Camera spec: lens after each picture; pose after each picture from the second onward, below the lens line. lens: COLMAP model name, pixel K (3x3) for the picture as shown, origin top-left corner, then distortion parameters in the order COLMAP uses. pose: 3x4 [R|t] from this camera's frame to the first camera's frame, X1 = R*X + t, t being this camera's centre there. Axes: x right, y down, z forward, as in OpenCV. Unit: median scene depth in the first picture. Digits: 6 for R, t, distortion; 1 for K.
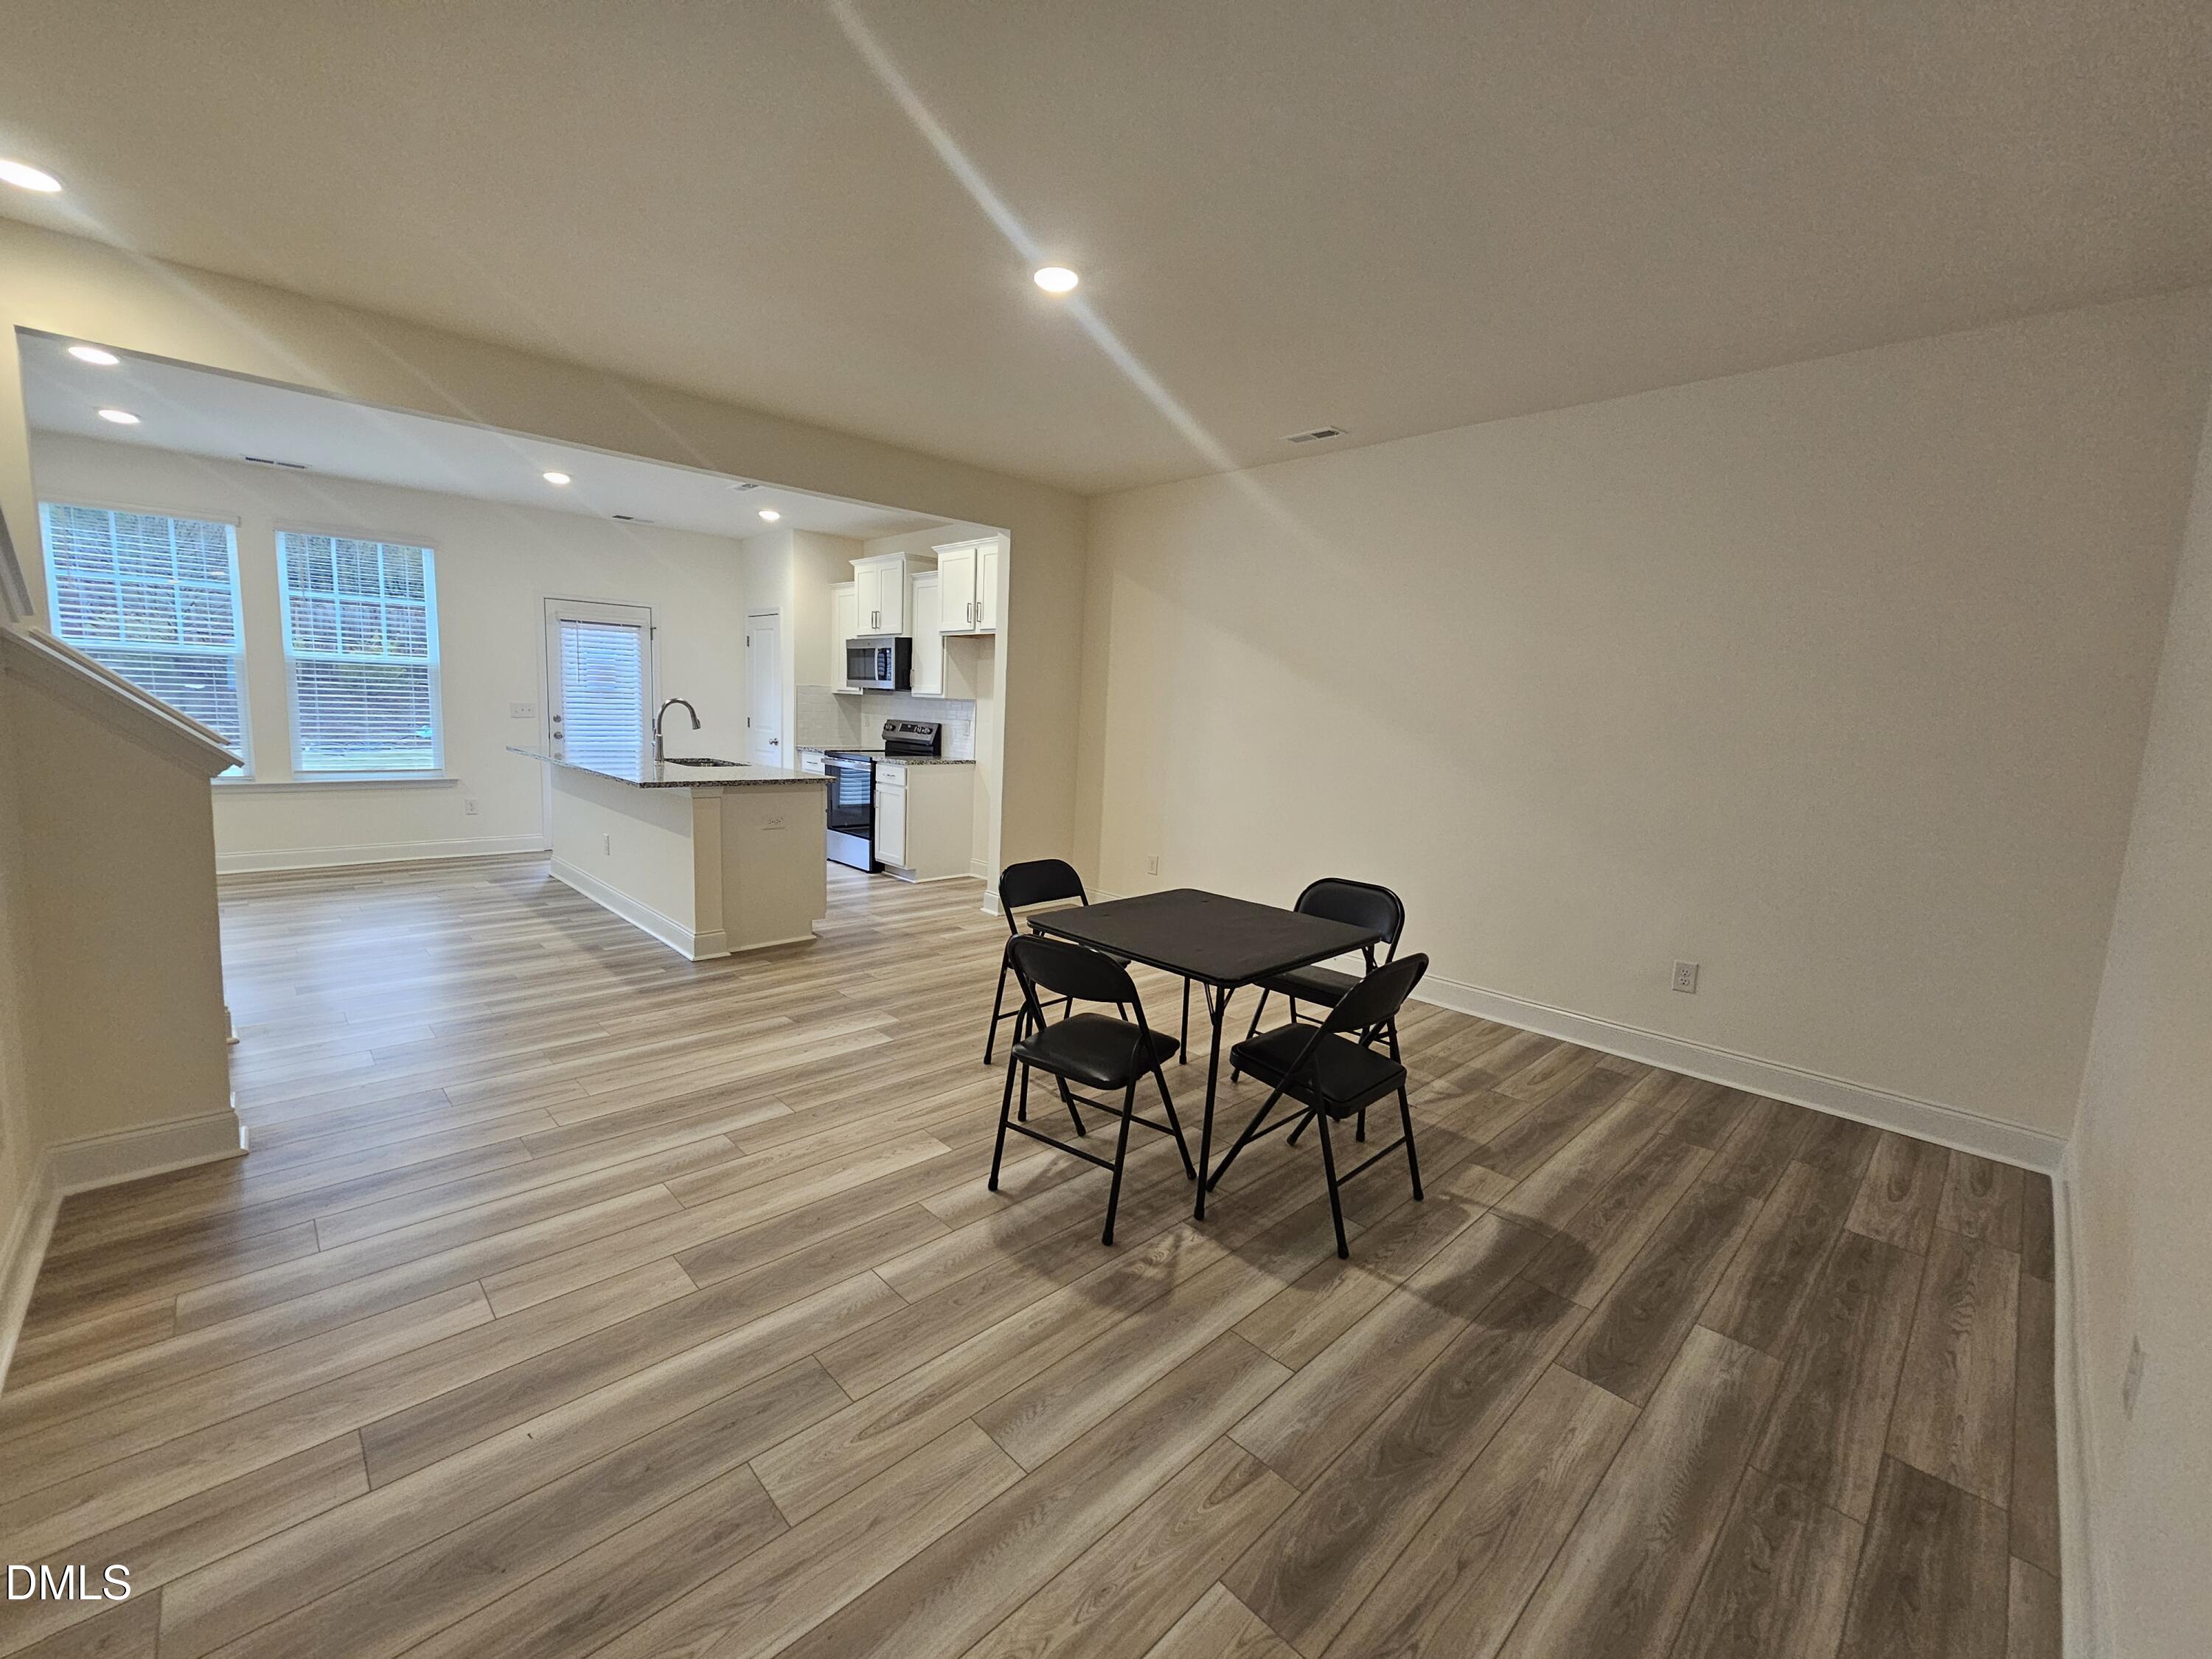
lens RADIAL K [[902.7, 0, 1101.8], [0, 902.7, 824.6], [0, 0, 1]] dist [-0.004132, 0.001329]
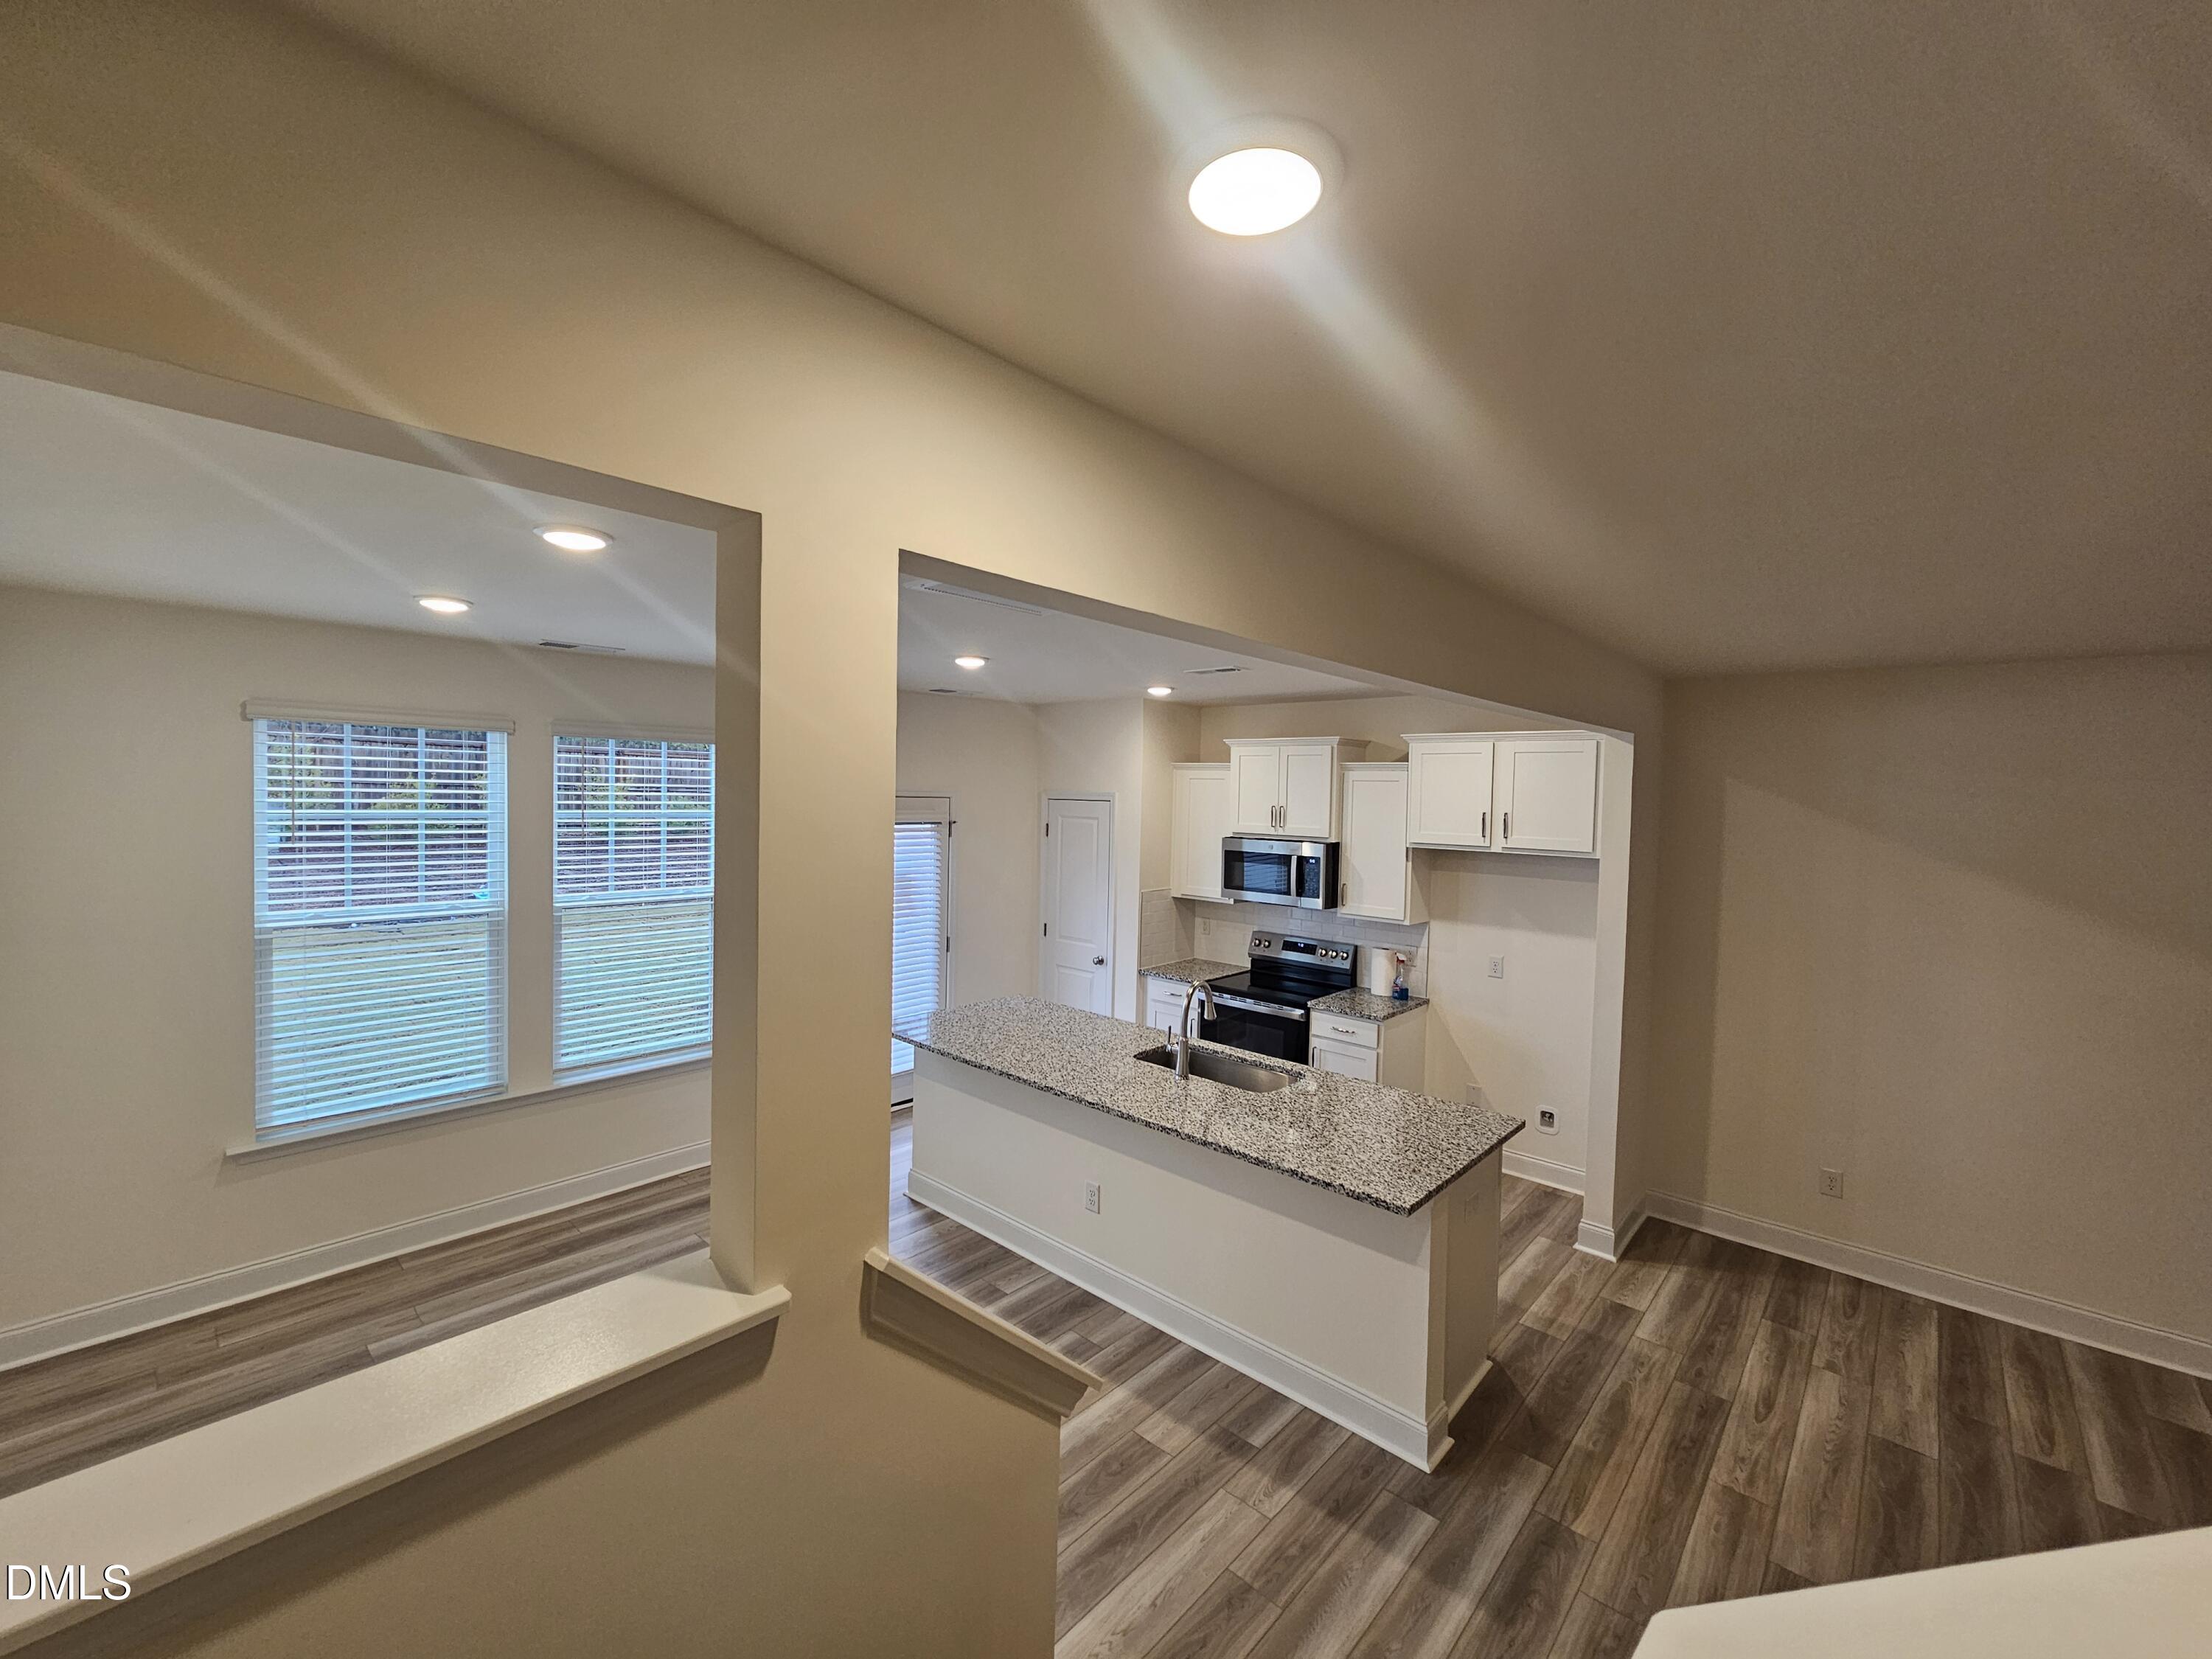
lens RADIAL K [[902.7, 0, 1100.7], [0, 902.7, 814.0], [0, 0, 1]] dist [-0.004132, 0.001329]
pose [[0.998220, -0.021071, 0.055802, -0.544954], [0.026999, 0.993815, -0.107718, -0.181343], [-0.053187, 0.109033, 0.992614, 0.277797]]
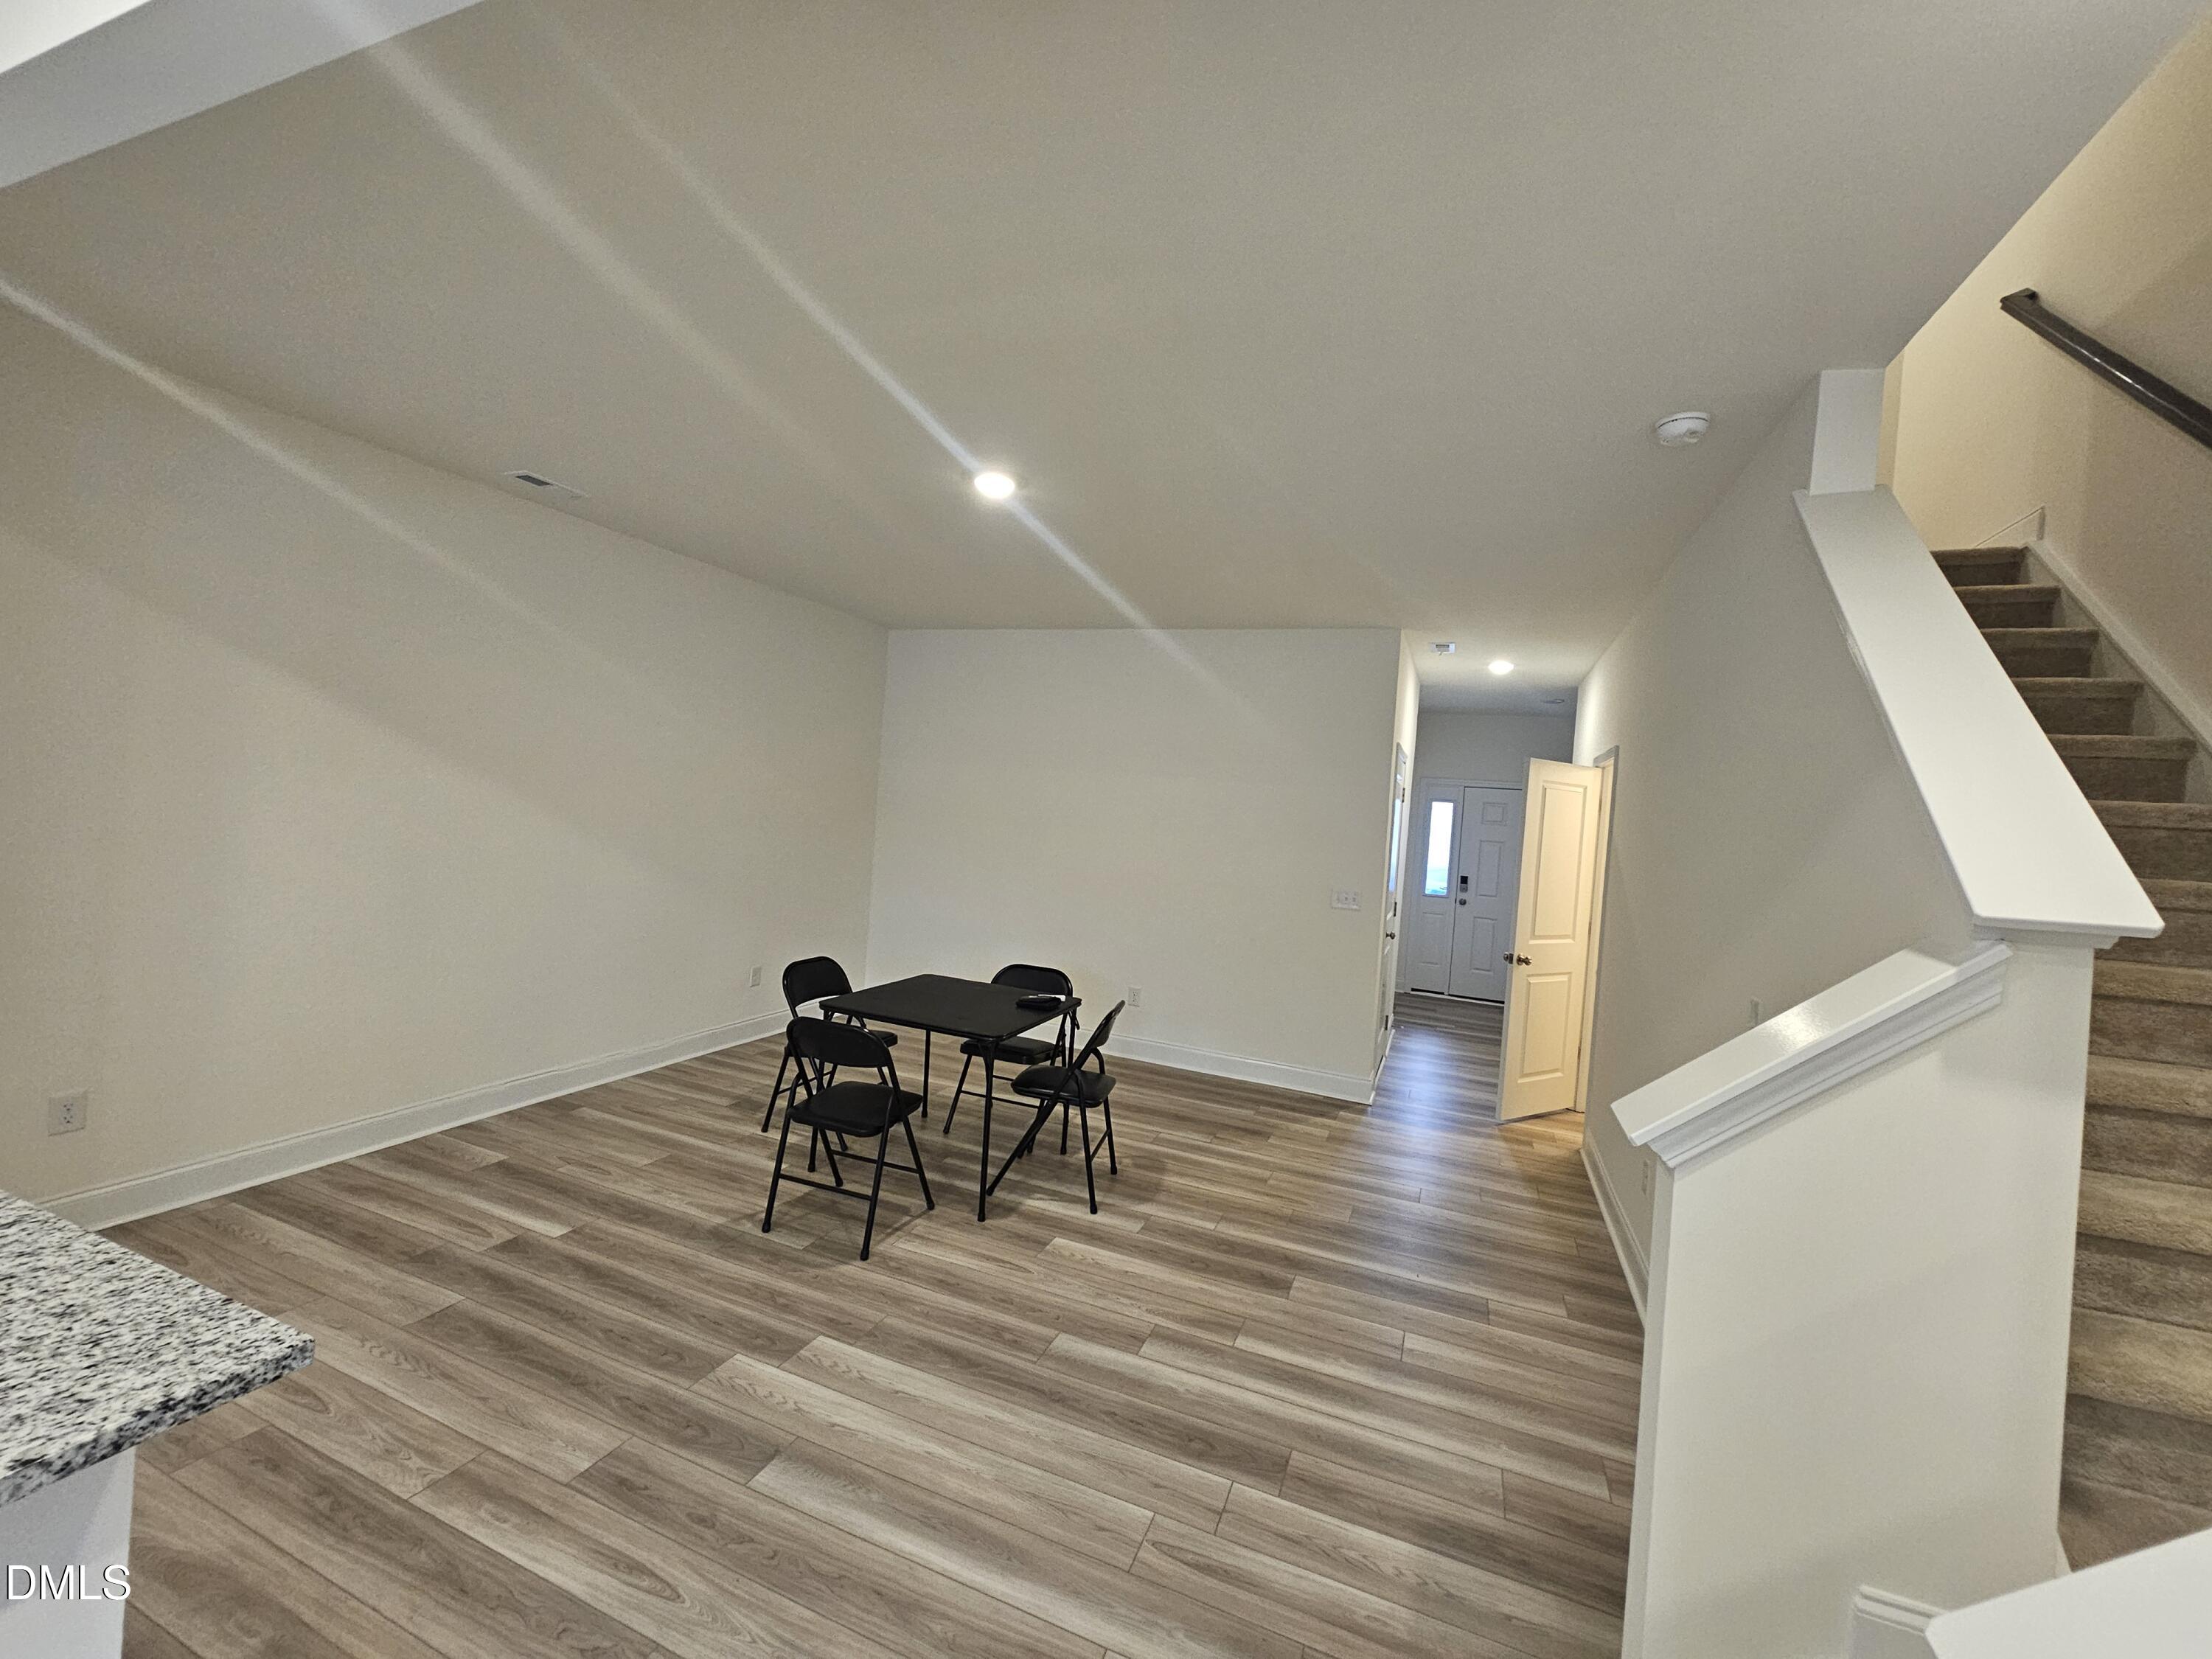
lens RADIAL K [[902.7, 0, 1097.1], [0, 902.7, 812.4], [0, 0, 1]] dist [-0.004132, 0.001329]
pose [[-0.398960, -0.076907, 0.913738, -0.577412], [0.030391, 0.994820, 0.097001, -0.142007], [-0.916465, 0.066469, -0.394556, 0.656314]]
